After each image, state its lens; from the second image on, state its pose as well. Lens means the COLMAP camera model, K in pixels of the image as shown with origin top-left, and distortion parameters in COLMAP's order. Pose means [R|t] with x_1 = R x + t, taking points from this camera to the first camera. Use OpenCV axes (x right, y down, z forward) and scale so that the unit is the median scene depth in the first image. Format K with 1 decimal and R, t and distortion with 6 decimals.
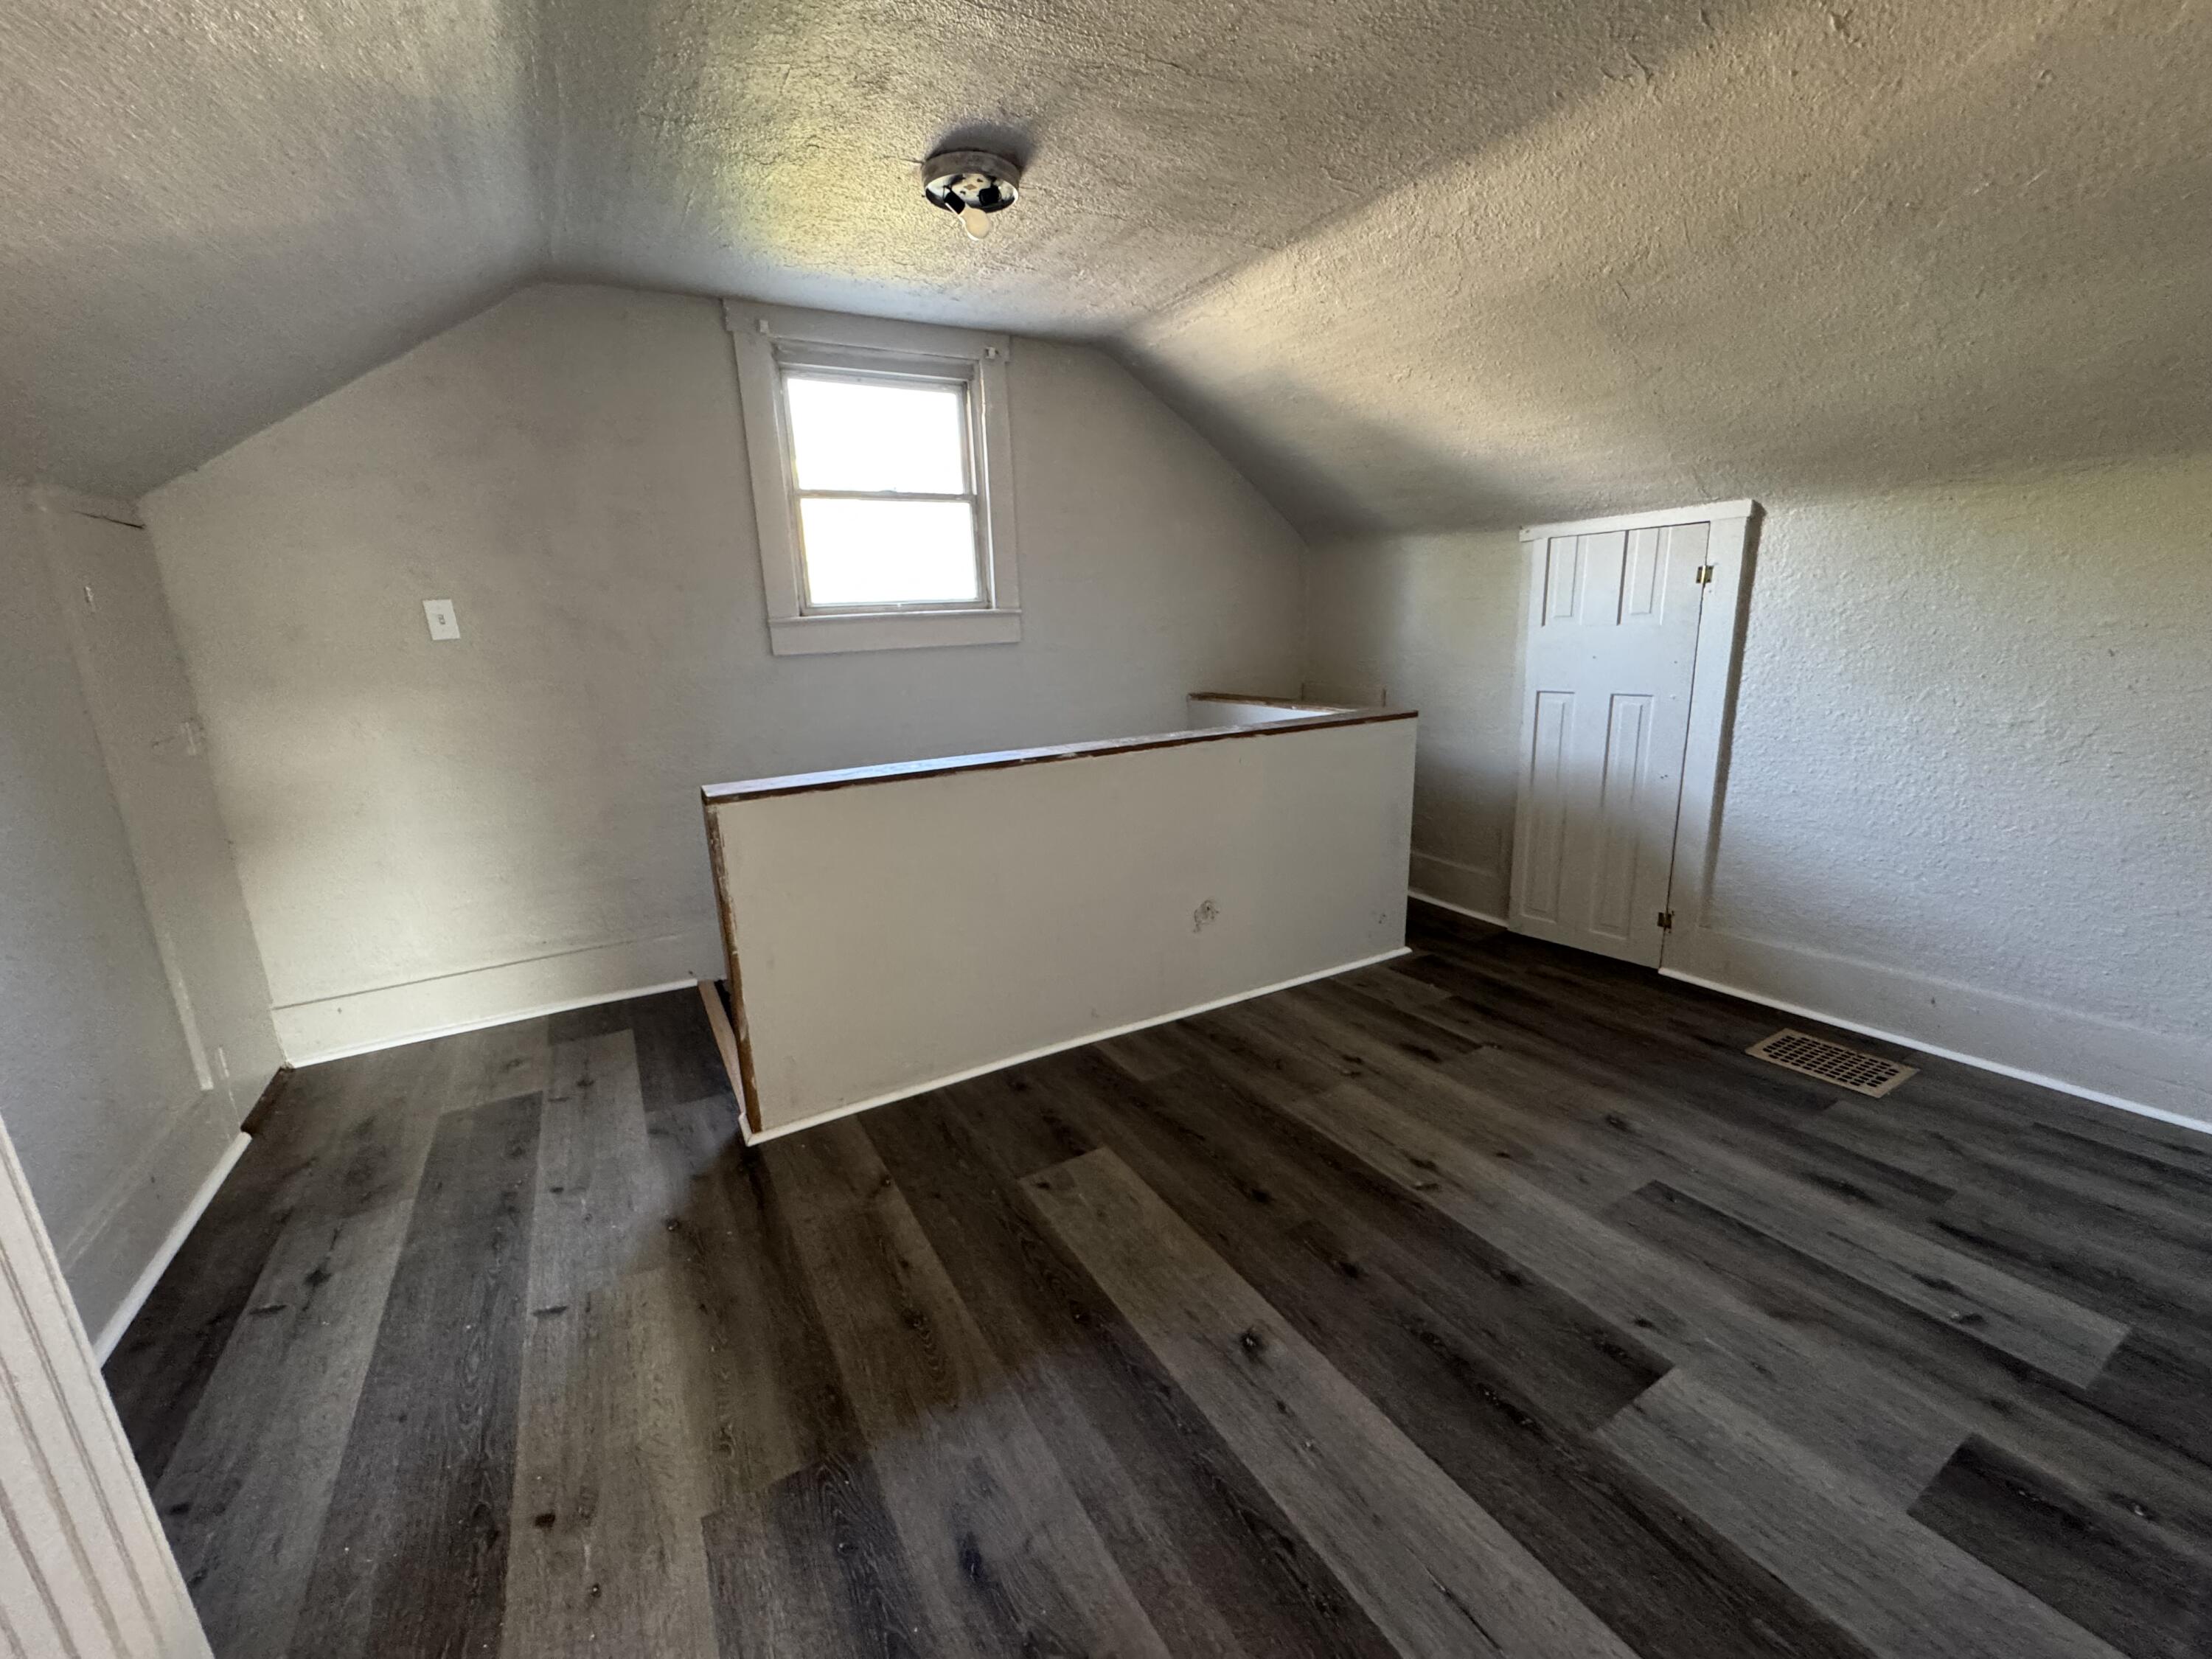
lens RADIAL K [[888.7, 0, 1106.0], [0, 888.7, 829.5], [0, 0, 1]] dist [-0.003762, -0.000433]
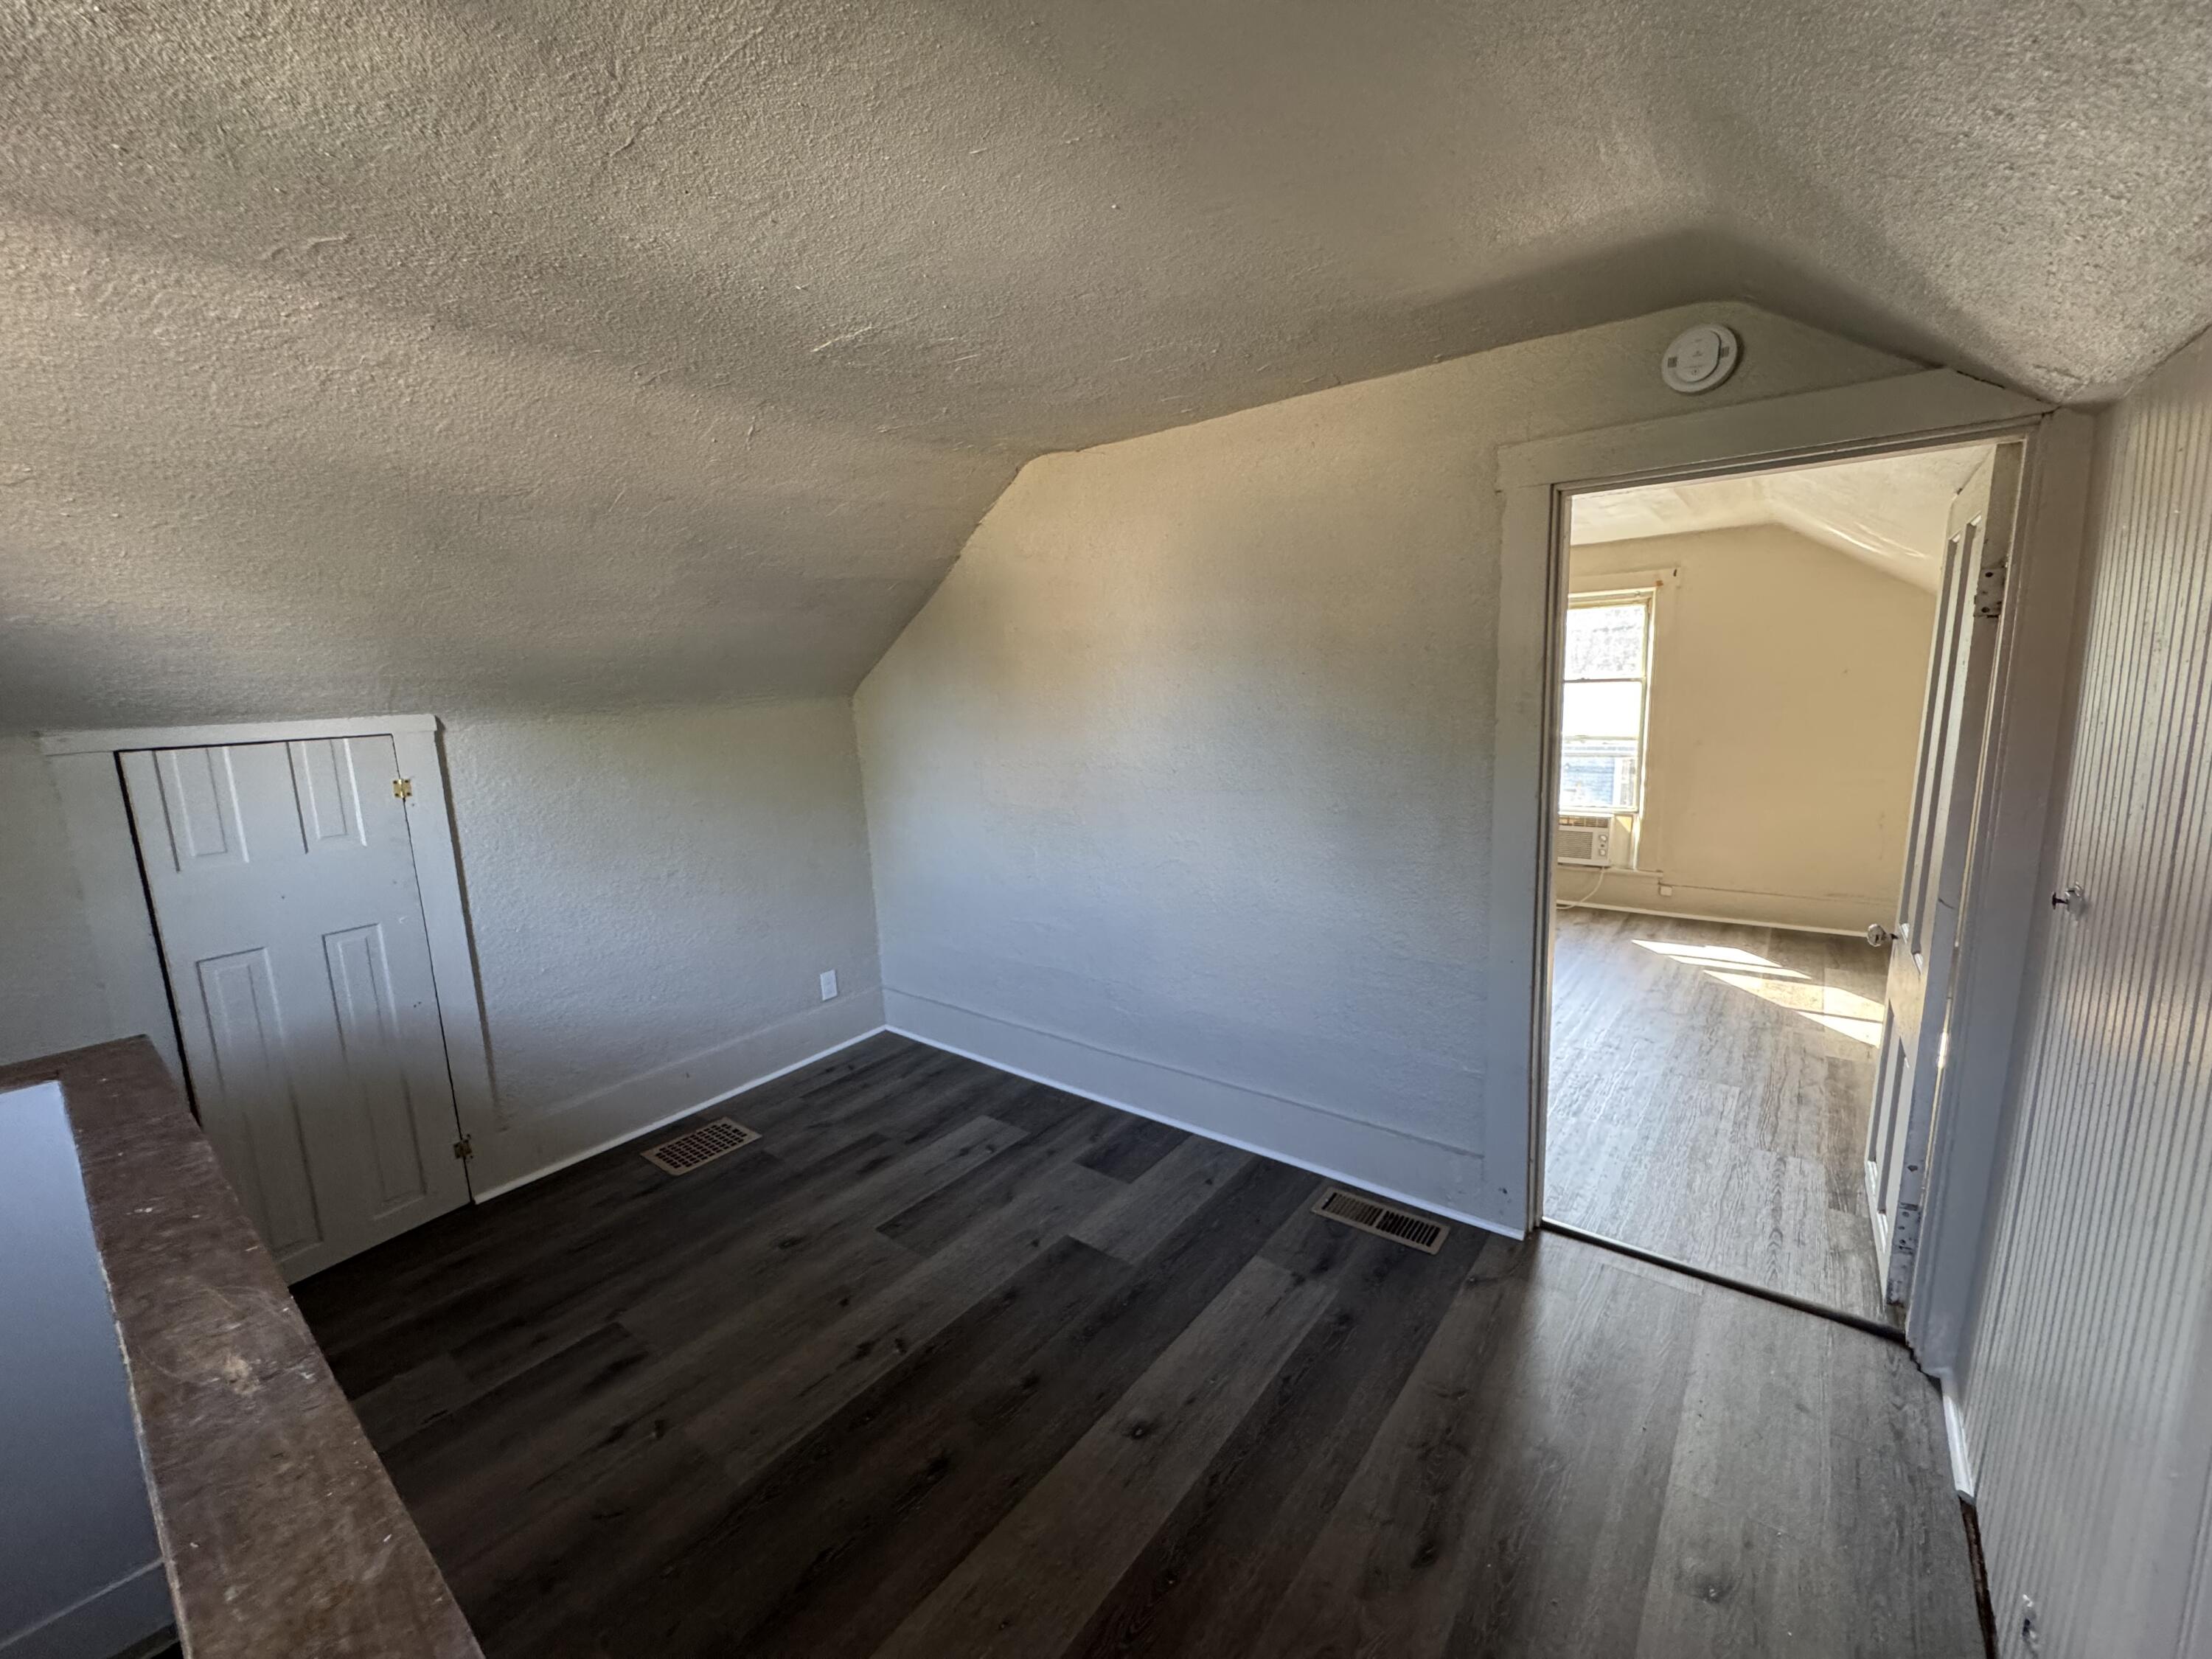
lens RADIAL K [[884.5, 0, 1103.5], [0, 884.5, 831.2], [0, 0, 1]] dist [-0.002345, -0.000661]
pose [[-0.358641, -0.101060, 0.927989, -0.622274], [0.267613, 0.941263, 0.205930, -0.321101], [-0.894293, 0.322196, -0.310531, 0.864021]]
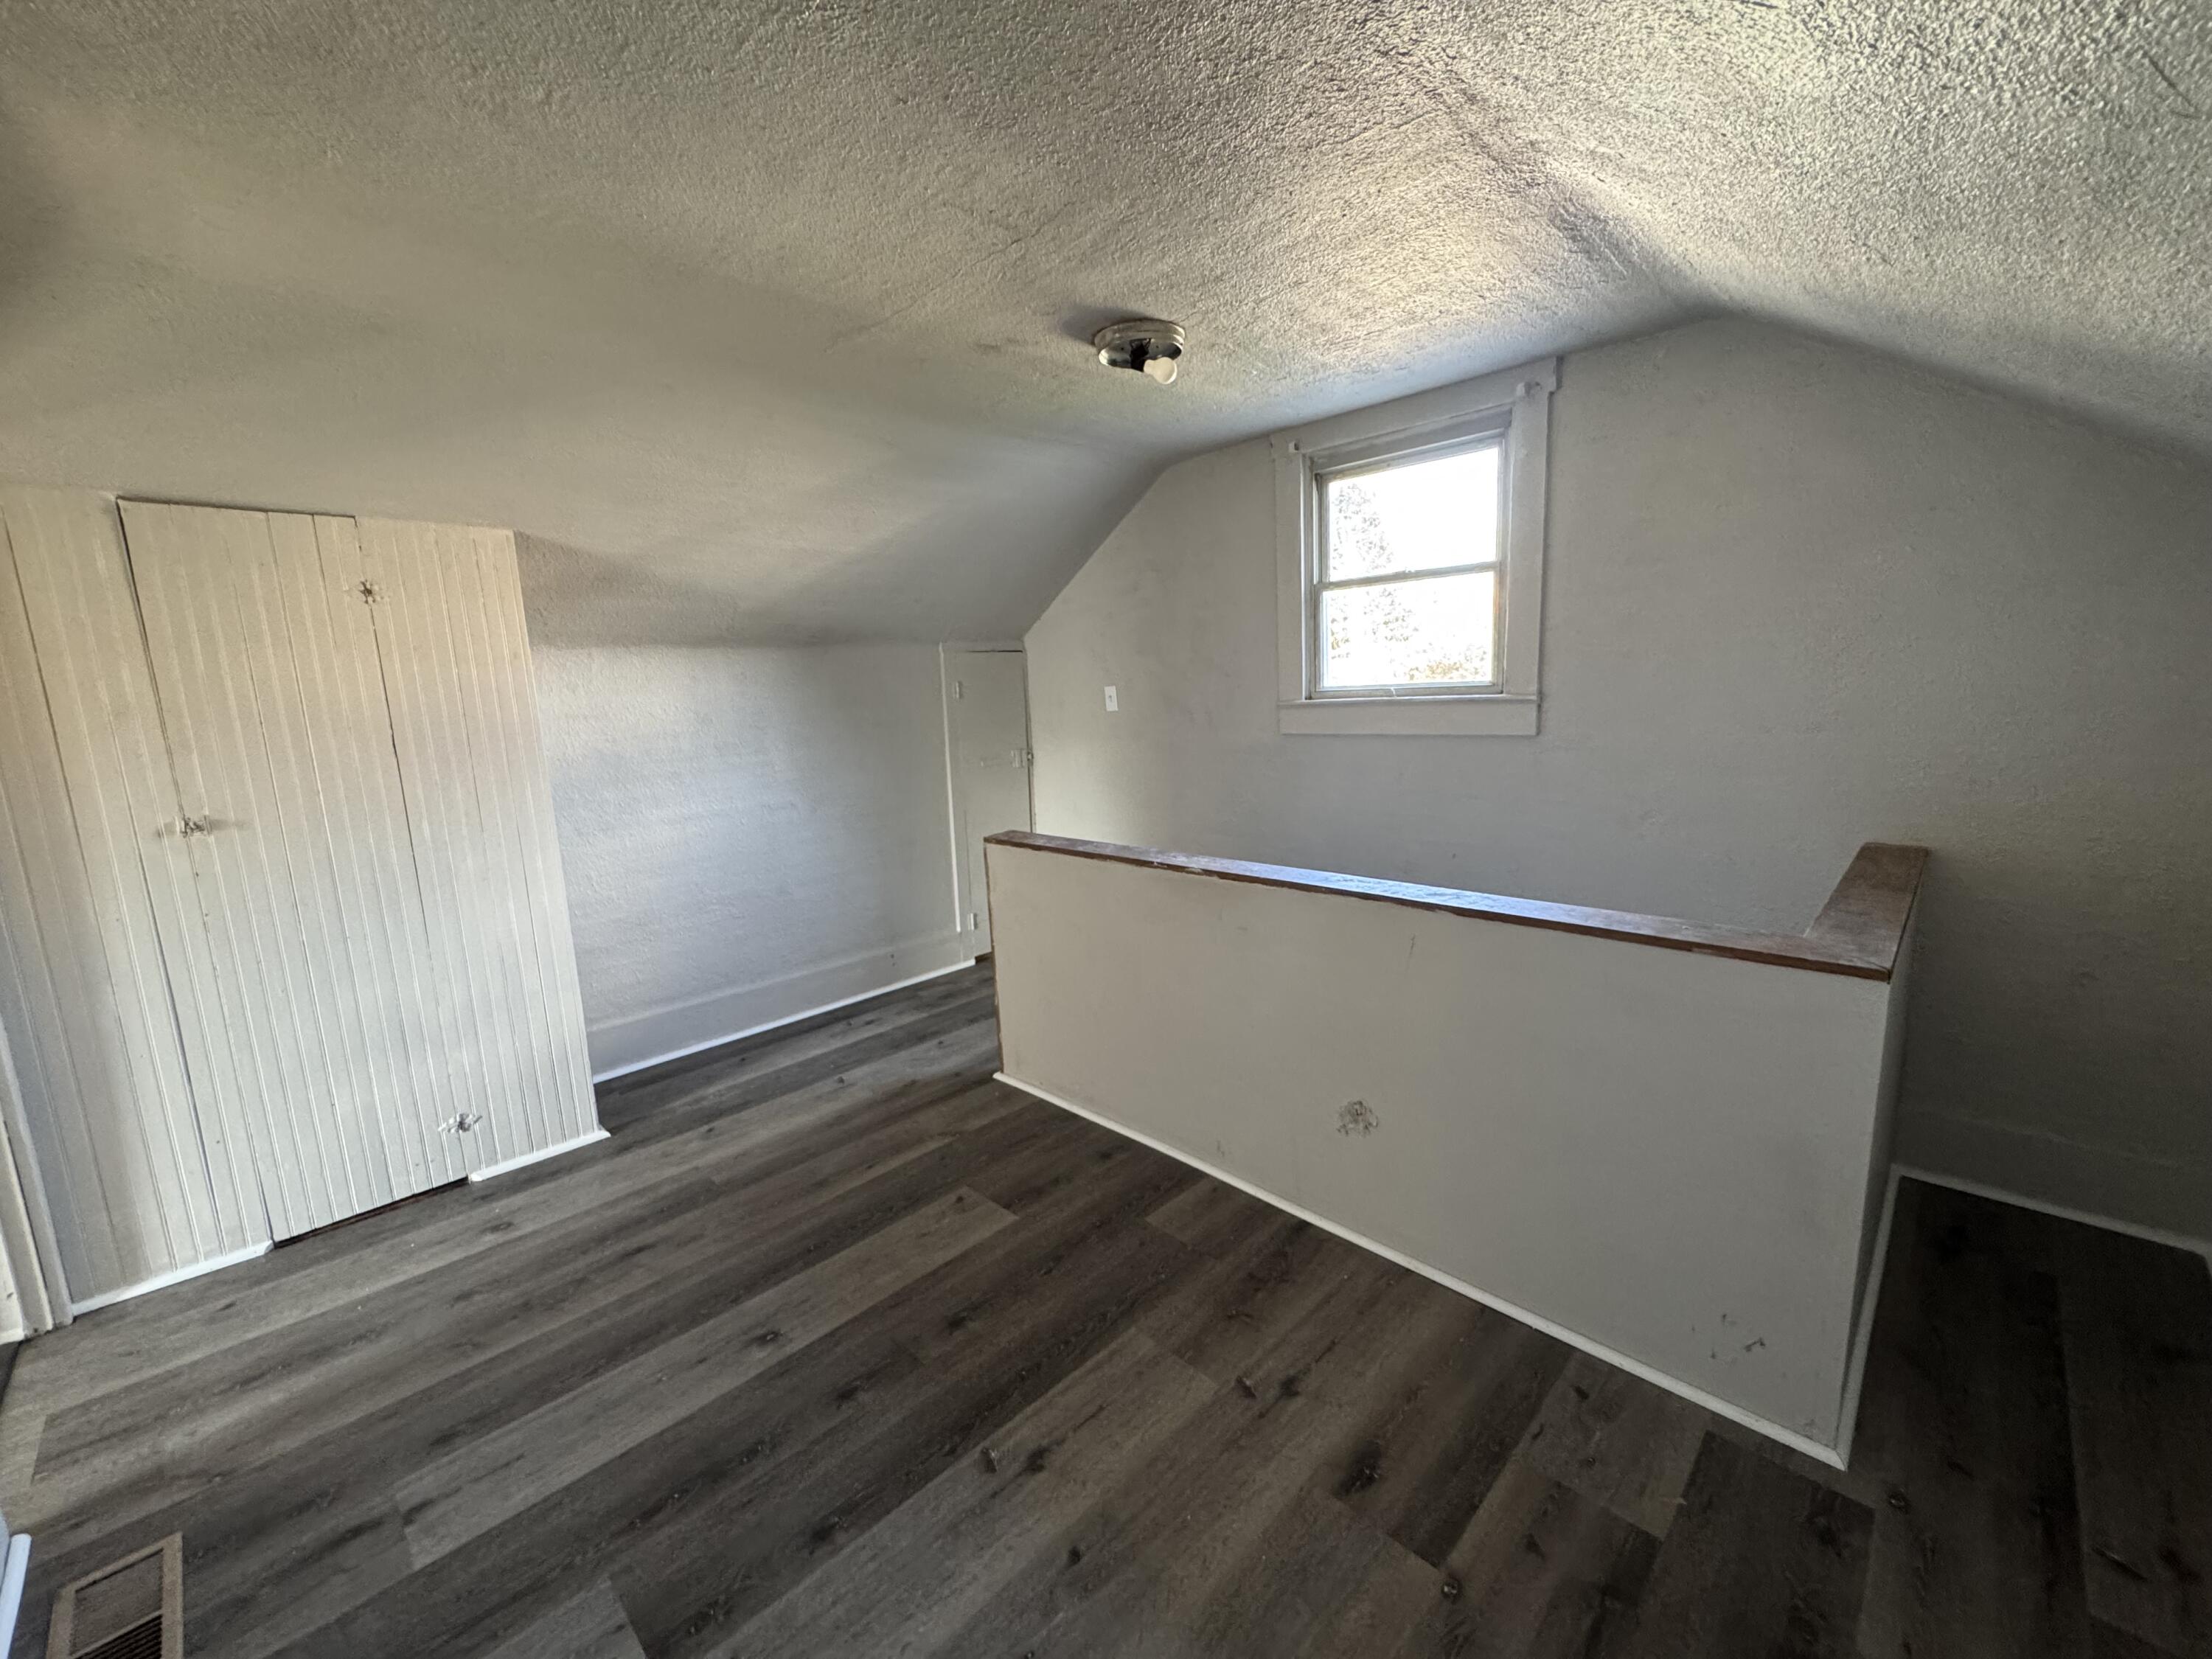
lens RADIAL K [[884.5, 0, 1103.5], [0, 884.5, 831.2], [0, 0, 1]] dist [-0.002345, -0.000661]
pose [[0.259570, 0.183512, -0.948128, 1.002675], [-0.193311, 0.971782, 0.135168, -0.280917], [0.946179, 0.148198, 0.287720, 0.737895]]
